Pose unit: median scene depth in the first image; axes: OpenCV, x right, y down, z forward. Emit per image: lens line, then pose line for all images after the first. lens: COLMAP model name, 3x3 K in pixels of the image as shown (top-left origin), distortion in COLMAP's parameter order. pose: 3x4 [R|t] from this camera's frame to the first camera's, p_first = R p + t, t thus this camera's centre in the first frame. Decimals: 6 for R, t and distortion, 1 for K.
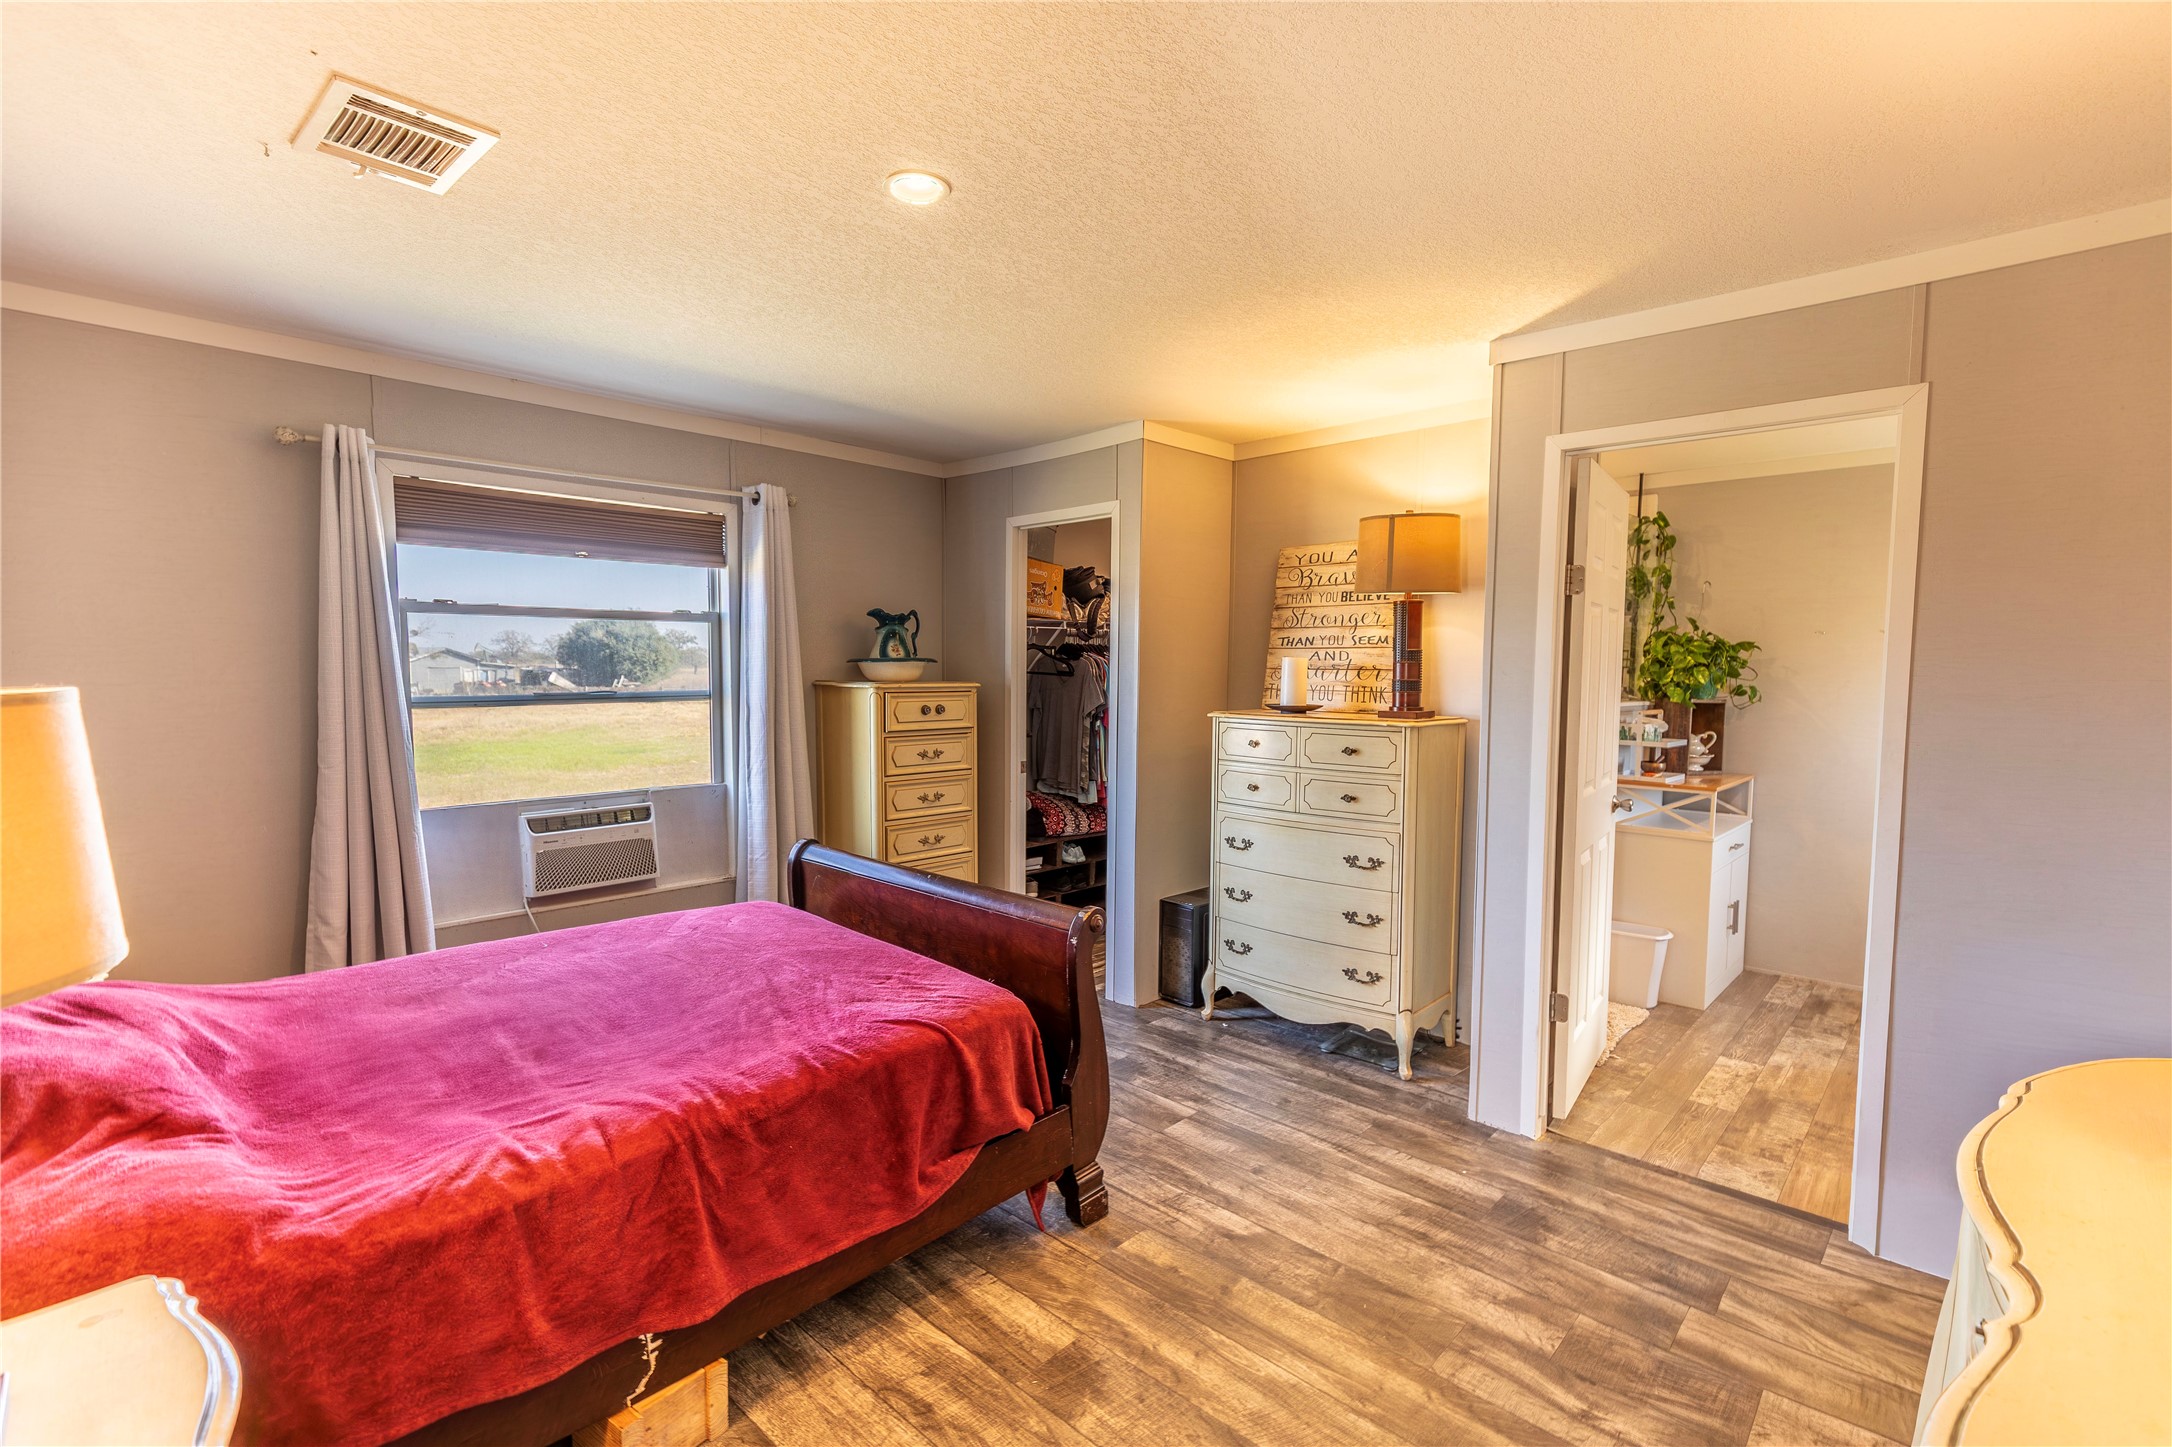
lens RADIAL K [[973.2, 0, 1089.5], [0, 973.2, 735.2], [0, 0, 1]] dist [0.014150, 0.000176]
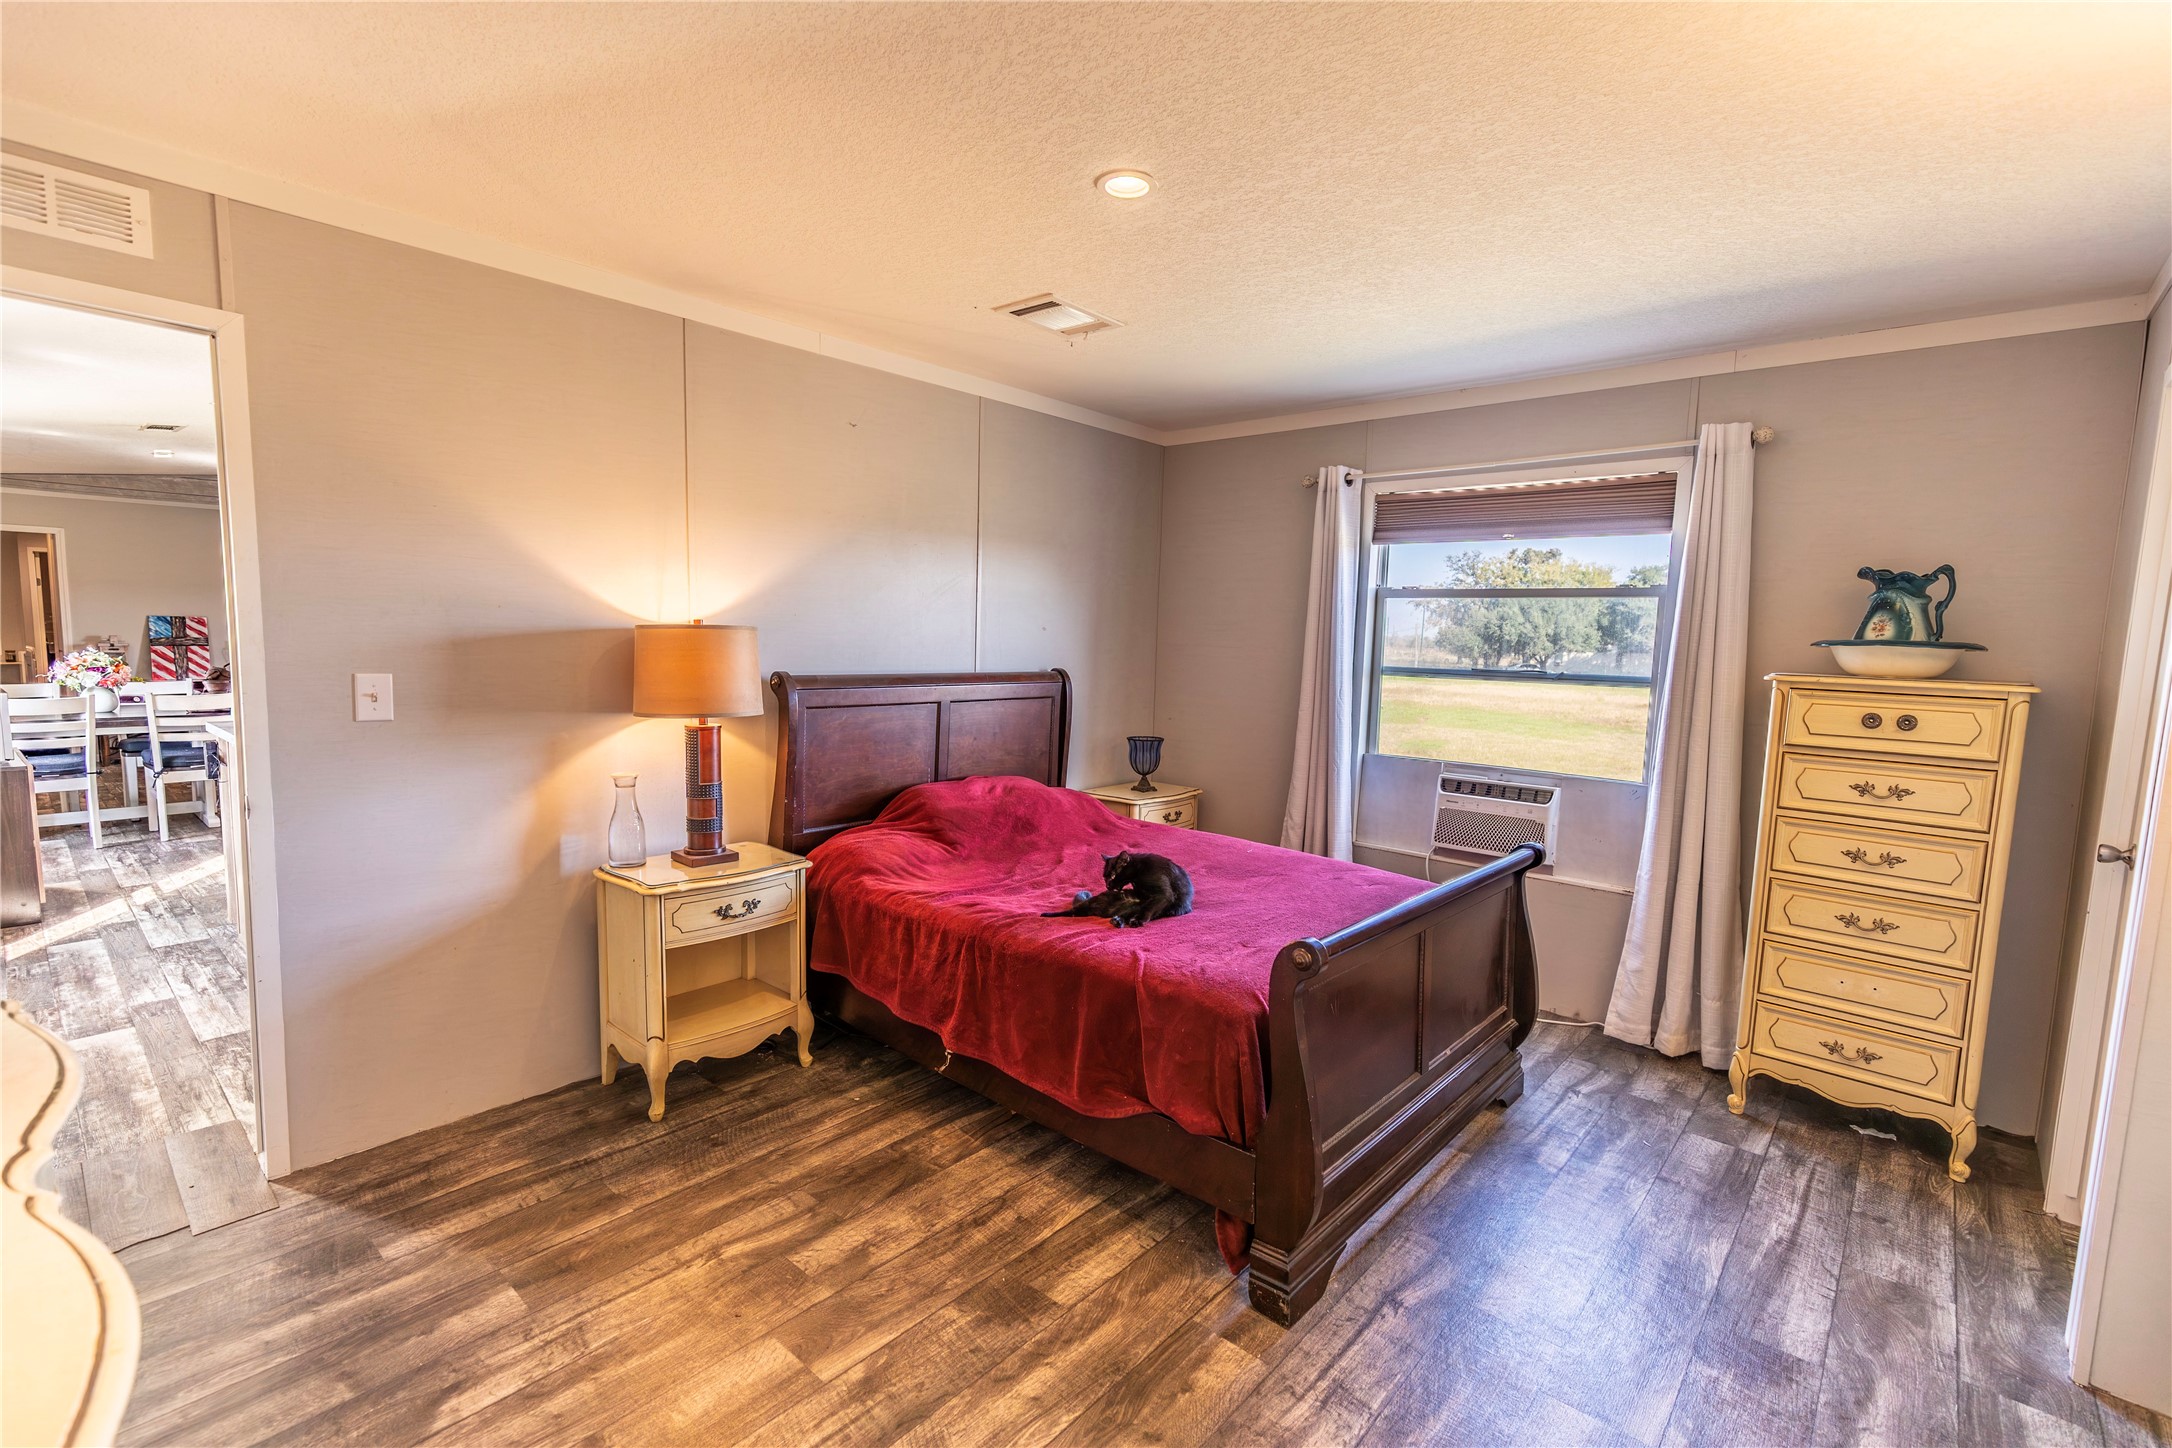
lens RADIAL K [[973.2, 0, 1097.6], [0, 973.2, 719.0], [0, 0, 1]] dist [0.014150, 0.000176]
pose [[0.040317, 0.082453, -0.995779, 0.537180], [-0.103501, 0.991573, 0.077915, -0.028692], [0.993812, 0.099923, 0.048511, 0.542574]]
